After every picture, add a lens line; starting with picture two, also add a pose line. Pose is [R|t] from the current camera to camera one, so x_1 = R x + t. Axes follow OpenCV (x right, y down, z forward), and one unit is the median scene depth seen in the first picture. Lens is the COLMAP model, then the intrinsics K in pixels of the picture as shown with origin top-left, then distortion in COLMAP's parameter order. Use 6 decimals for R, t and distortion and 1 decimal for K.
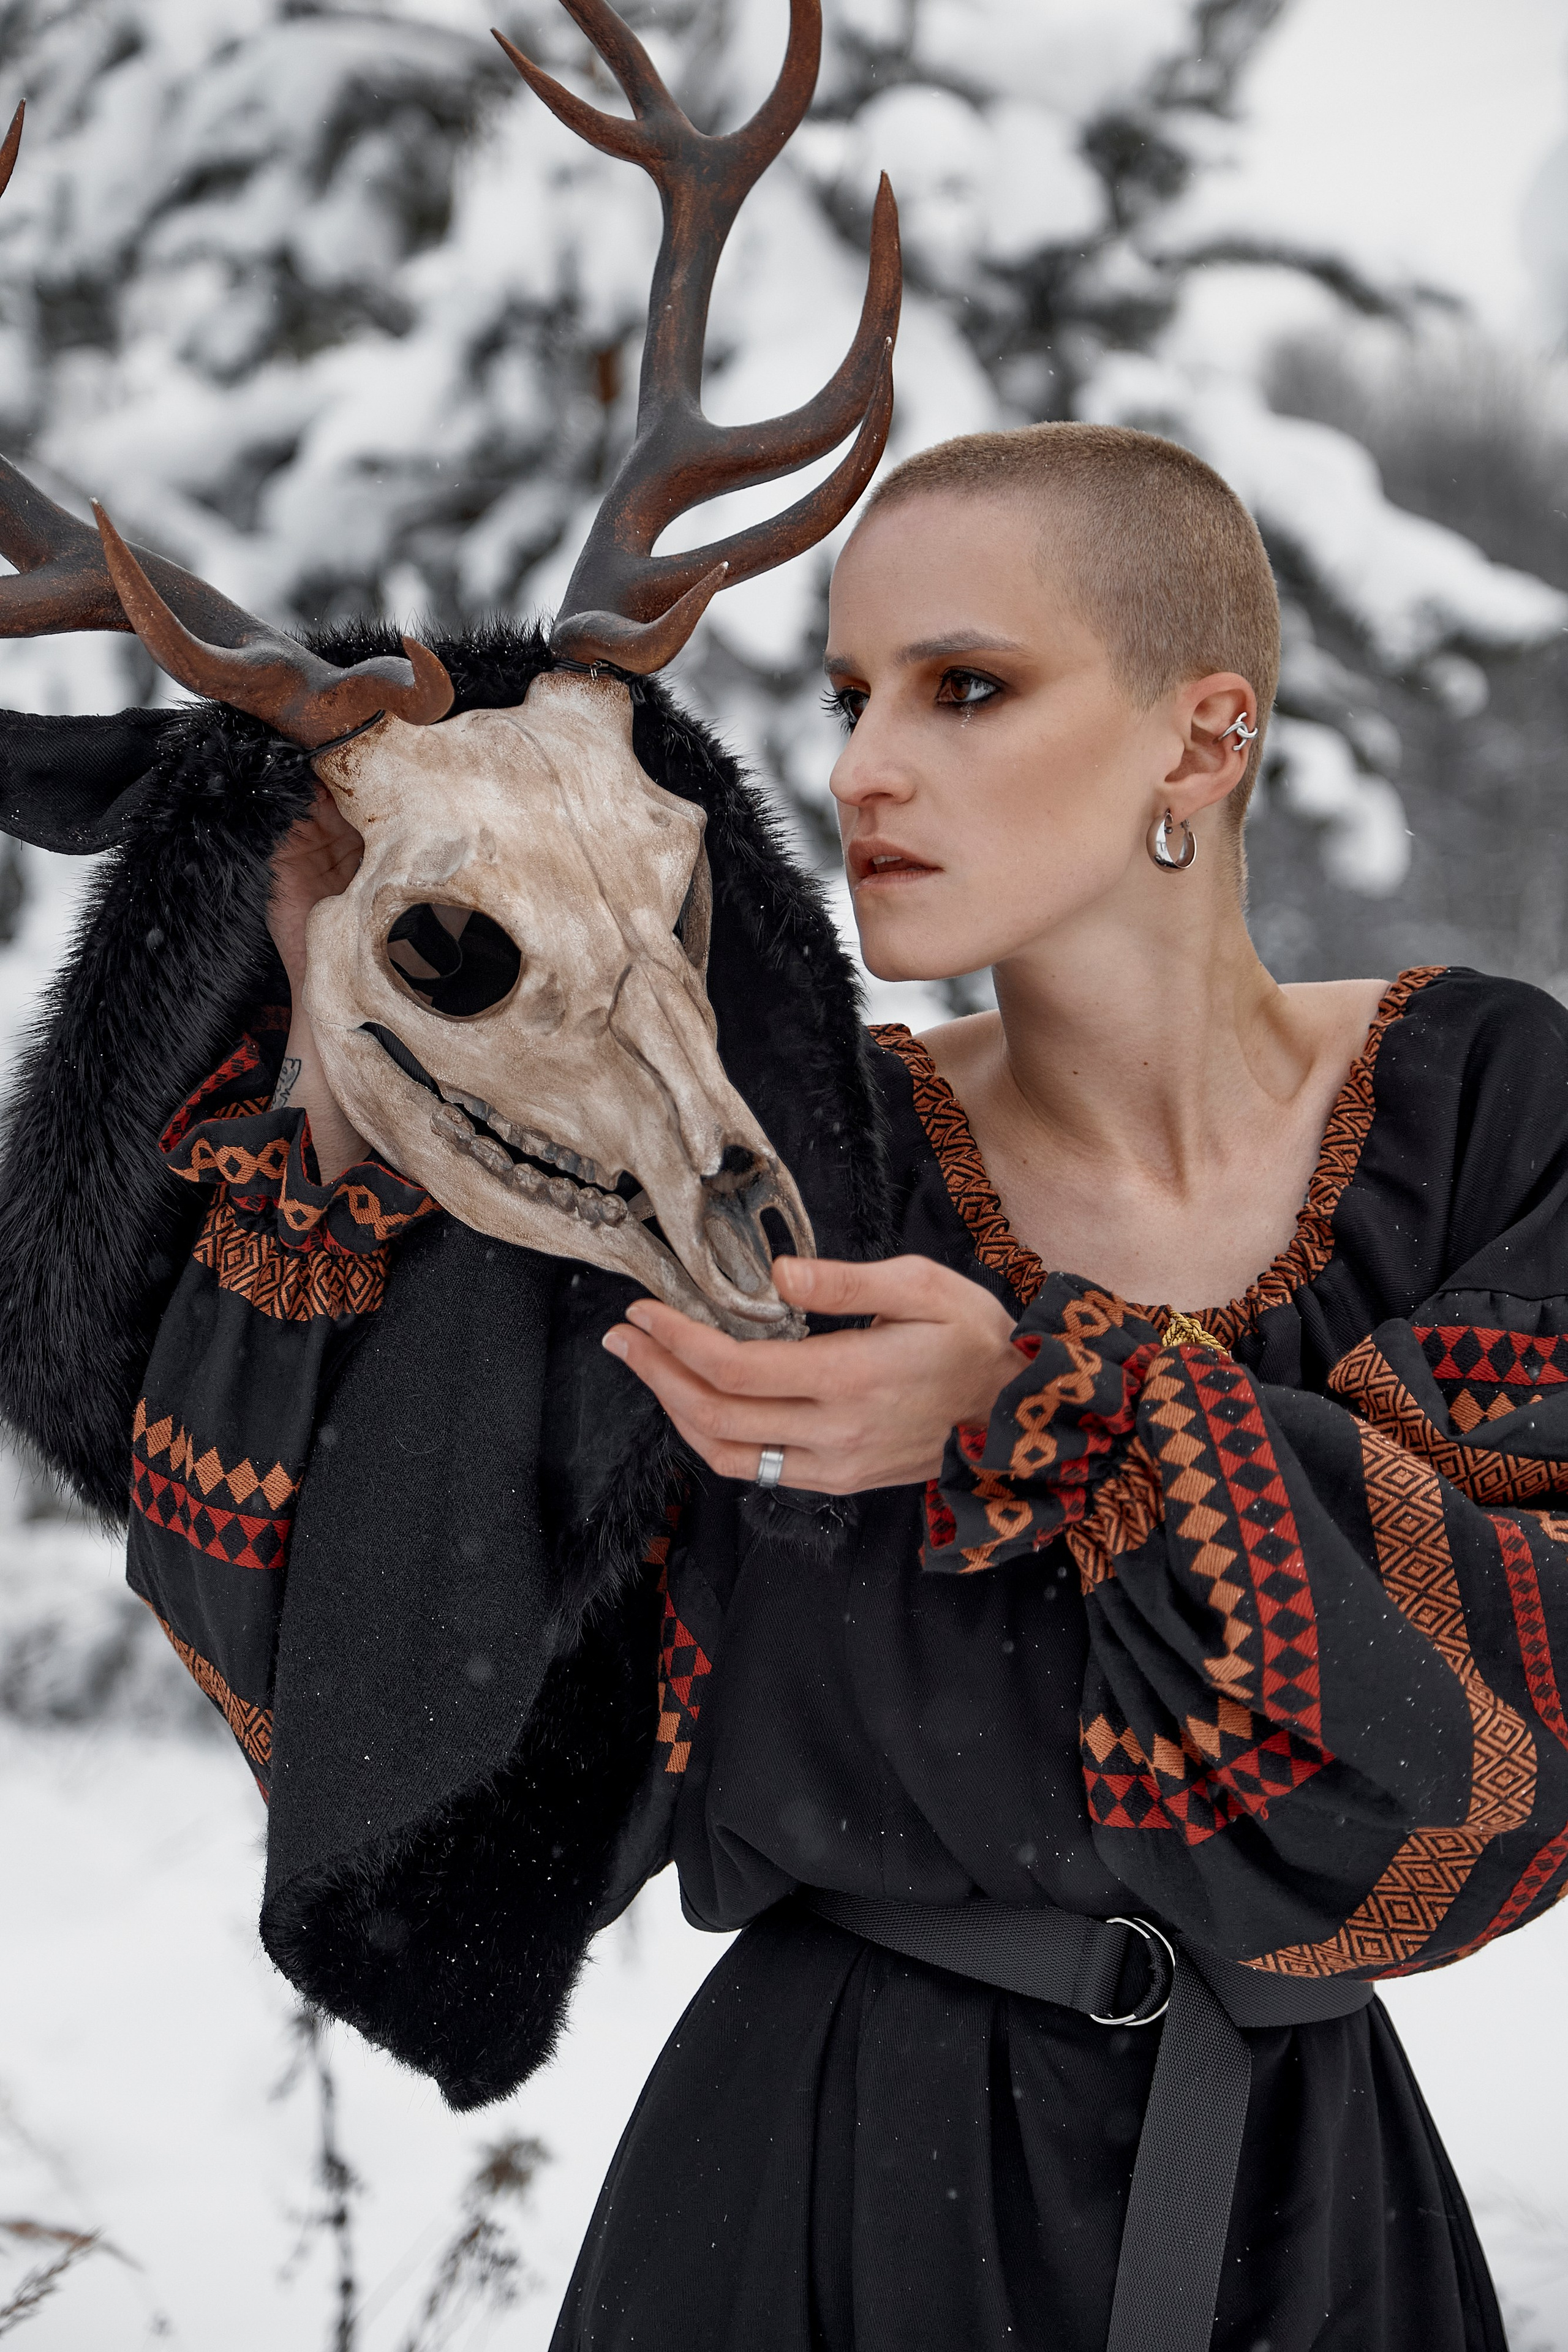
lens RADIAL K [[5501.6, 0, 783.6], [0, 5501.6, 1234.7], [0, 0, 1]] dist [0.355152, 0.252437]
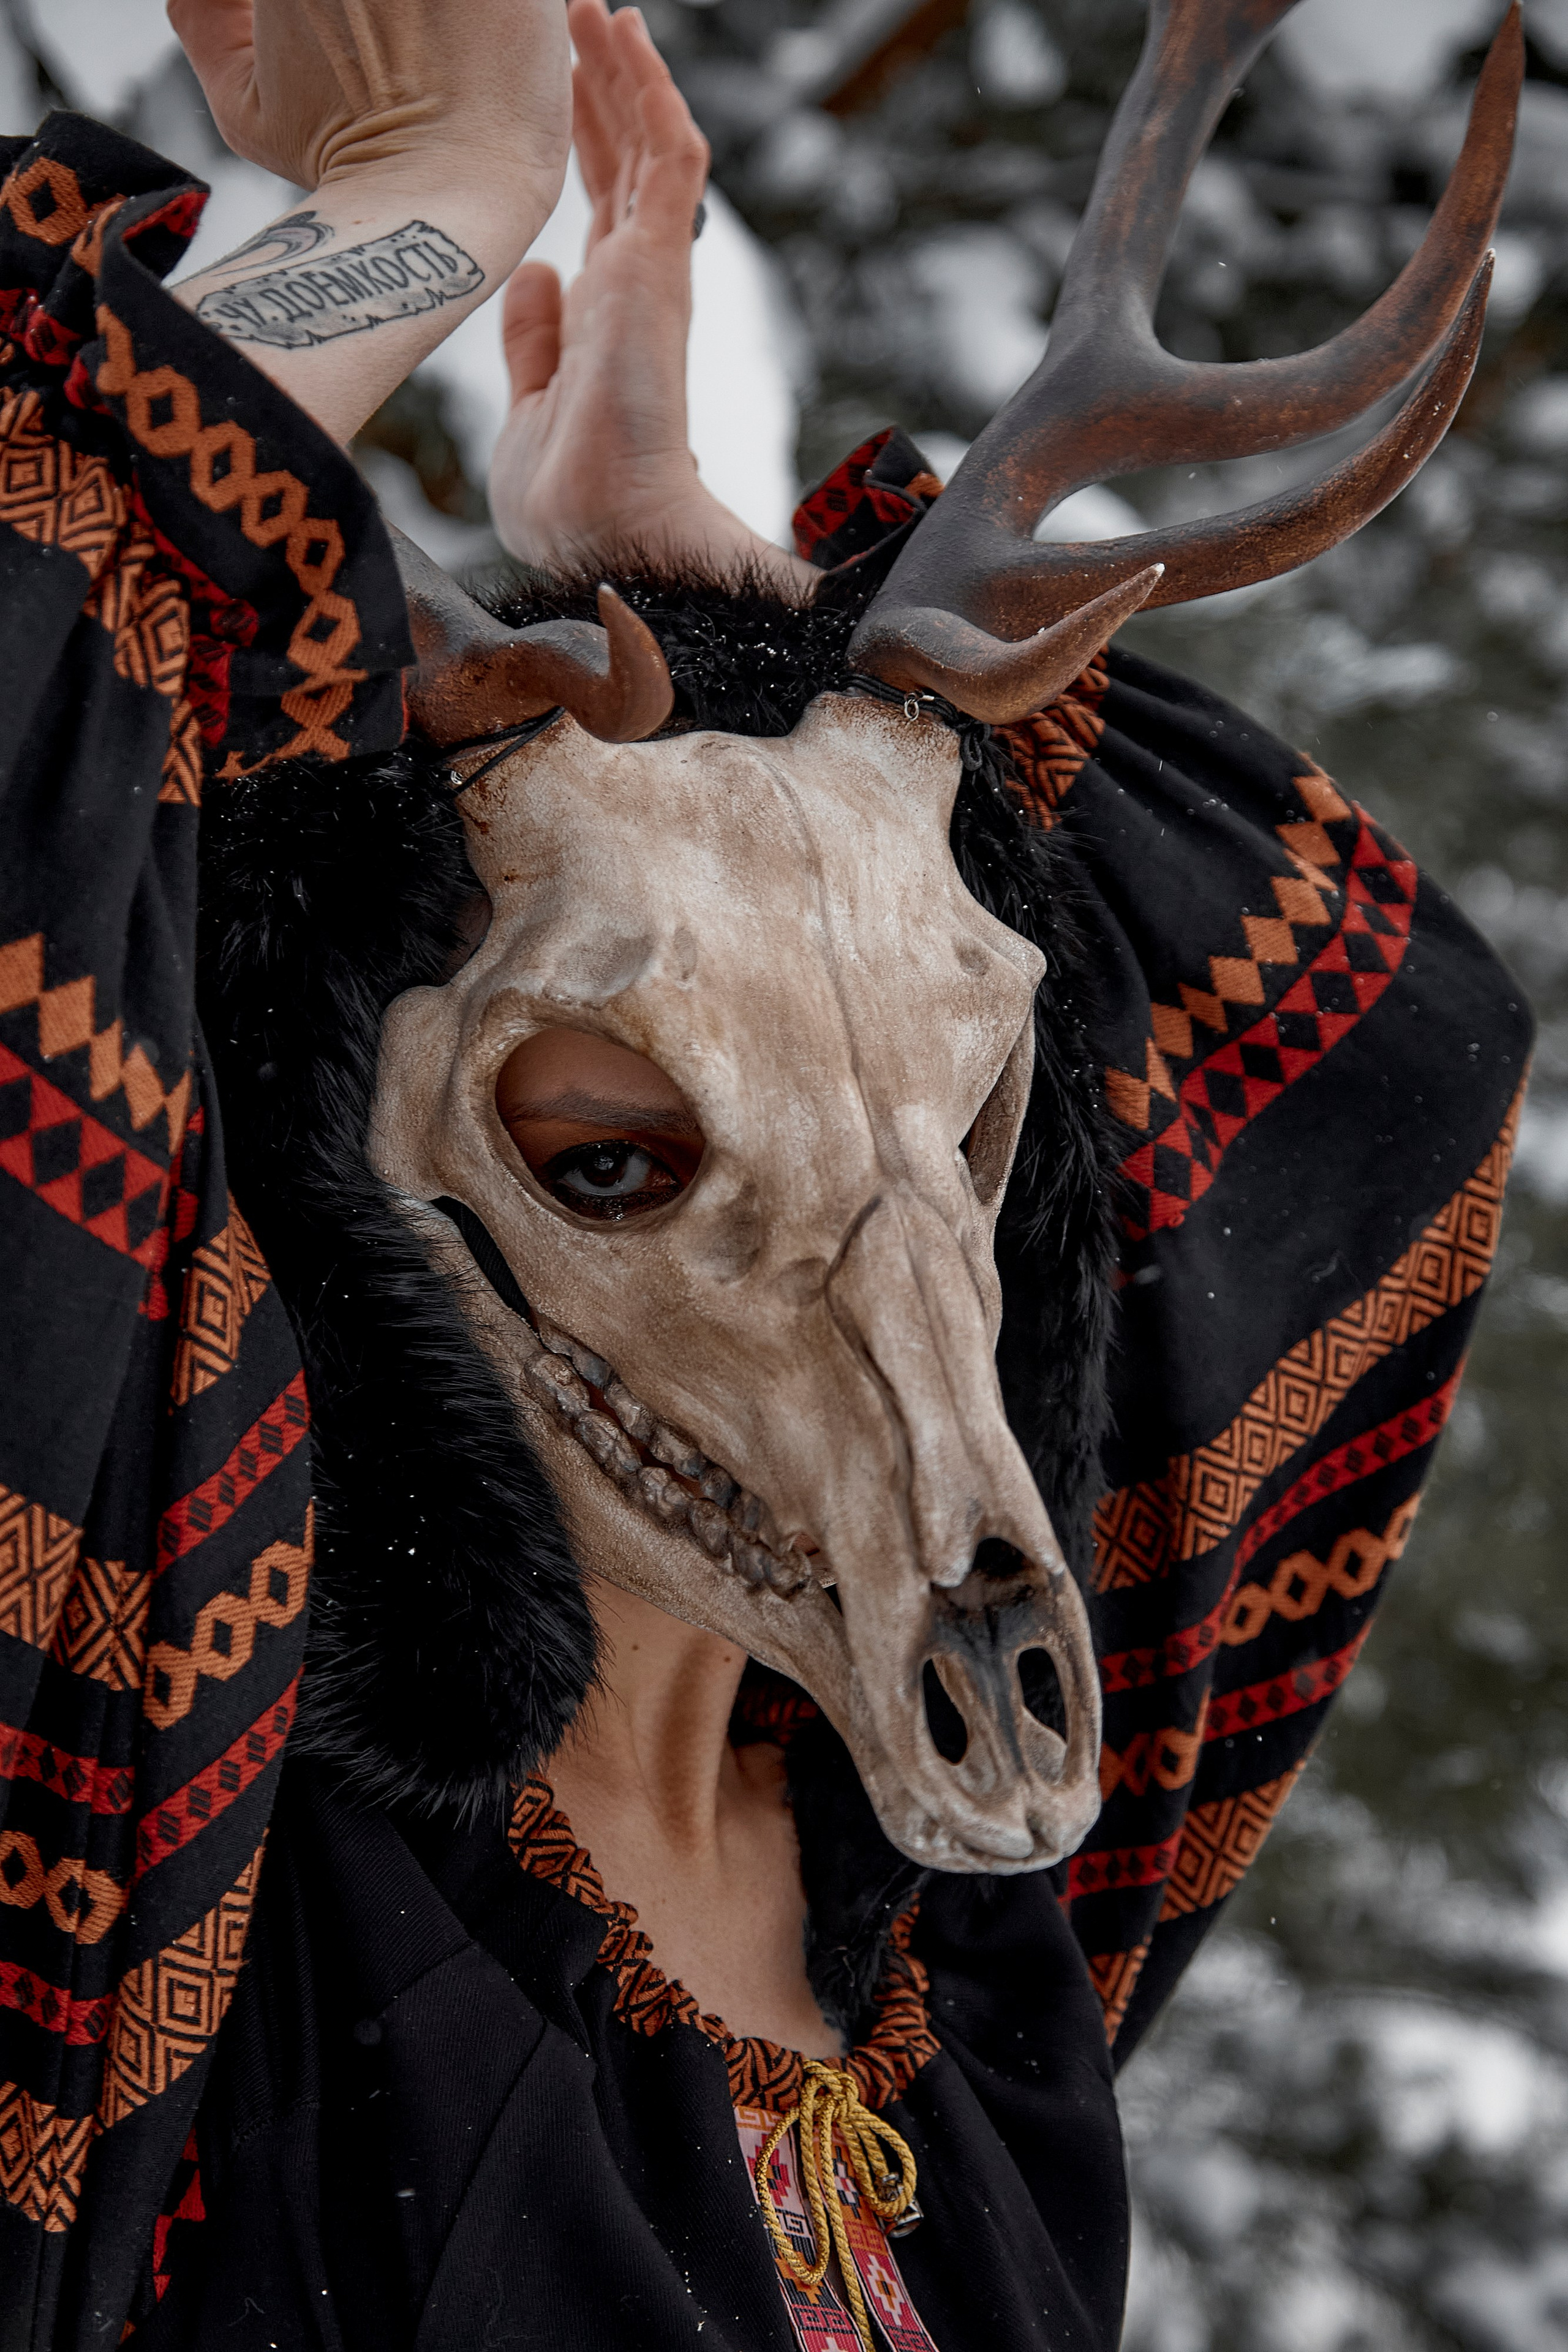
lens RADIAL K [[4693.0, 0, 706.5], [0, 4693.0, 1176.8], [0, 0, 1]] dist [0.208915, 0.172596]
pose [[0.981503, 0.182288, -0.058510, -0.016632], [-0.182013, 0.983245, 0.010030, -0.052346], [0.059358, 0.000805, 0.998236, 0.485114]]
